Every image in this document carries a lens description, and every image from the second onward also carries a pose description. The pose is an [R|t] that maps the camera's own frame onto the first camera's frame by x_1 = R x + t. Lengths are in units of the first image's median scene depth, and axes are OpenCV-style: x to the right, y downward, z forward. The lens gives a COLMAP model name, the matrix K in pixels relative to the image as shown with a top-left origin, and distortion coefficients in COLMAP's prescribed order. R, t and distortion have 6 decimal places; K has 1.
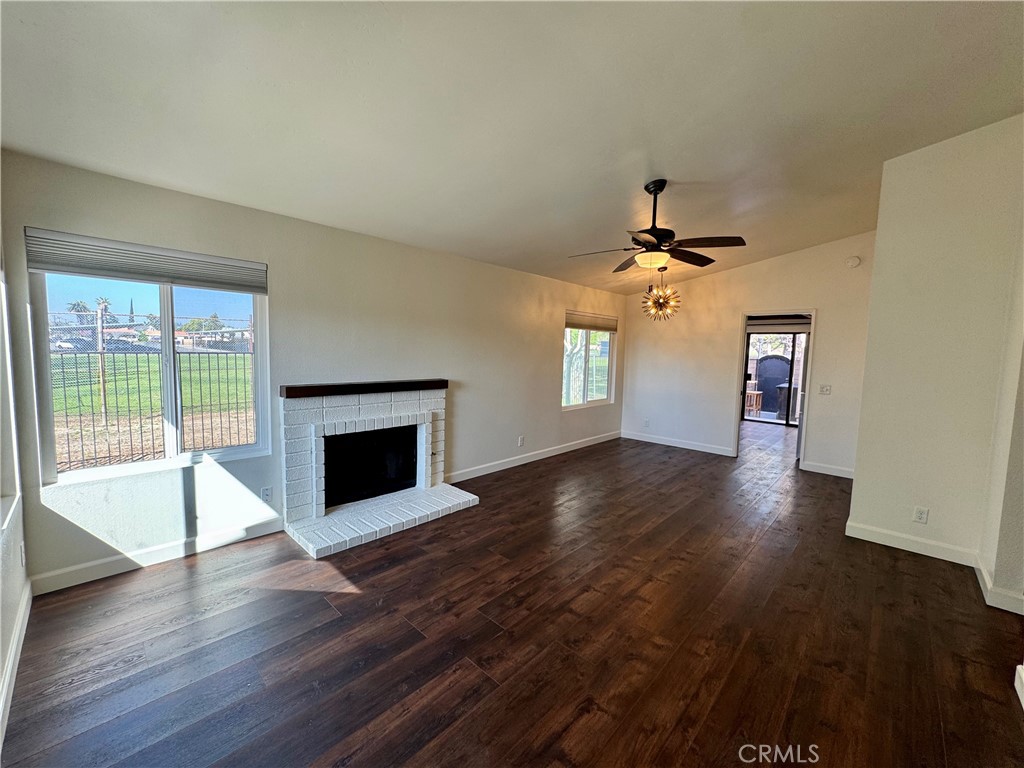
lens RADIAL K [[409.1, 0, 512.6], [0, 409.1, 380.8], [0, 0, 1]] dist [-0.002116, -0.000381]
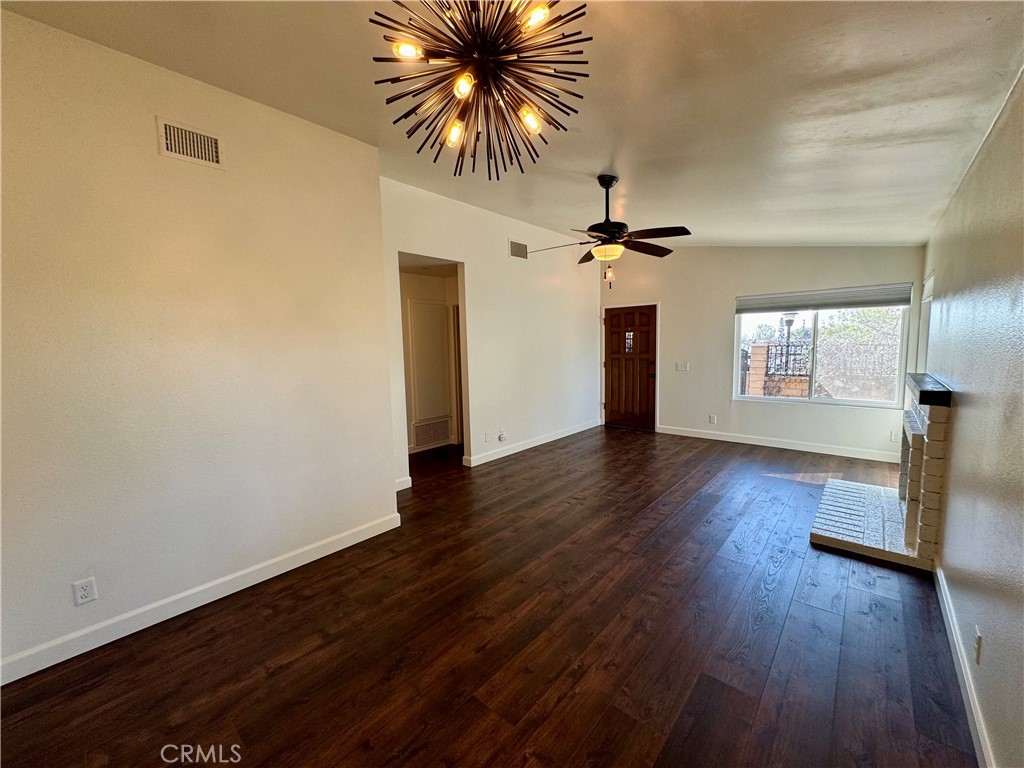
lens RADIAL K [[409.1, 0, 512.6], [0, 409.1, 380.8], [0, 0, 1]] dist [-0.002116, -0.000381]
pose [[-0.999414, -0.000095, -0.034217, 0.488069], [-0.005819, 0.985900, 0.167232, -0.116260], [0.033718, 0.167333, -0.985324, 1.638662]]
